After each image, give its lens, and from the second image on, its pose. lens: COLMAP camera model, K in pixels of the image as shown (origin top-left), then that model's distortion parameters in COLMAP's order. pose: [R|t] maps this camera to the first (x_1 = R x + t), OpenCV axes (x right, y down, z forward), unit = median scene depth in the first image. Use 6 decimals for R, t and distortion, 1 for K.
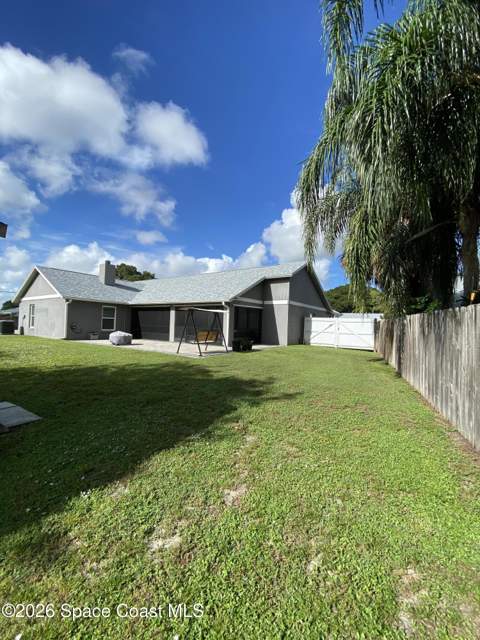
lens RADIAL K [[254.8, 0, 240.0], [0, 254.8, 320.0], [0, 0, 1]] dist [0.014353, -0.000364]
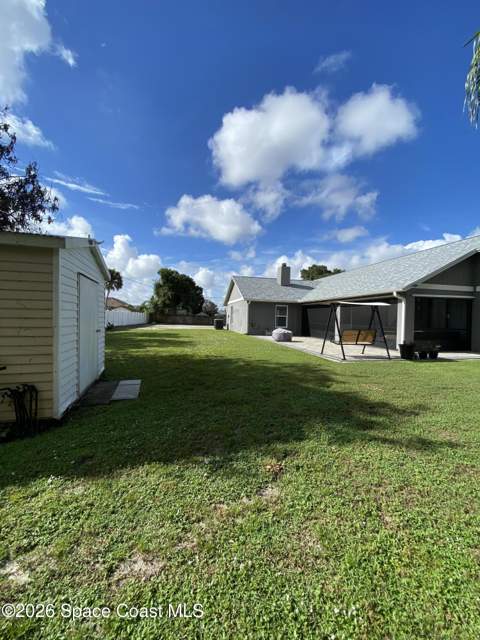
lens RADIAL K [[254.8, 0, 240.0], [0, 254.8, 320.0], [0, 0, 1]] dist [0.014353, -0.000364]
pose [[0.740036, -0.005736, -0.672542, 0.107247], [0.009565, 0.999952, 0.001997, 0.006233], [0.672499, -0.007911, 0.740056, 0.119942]]
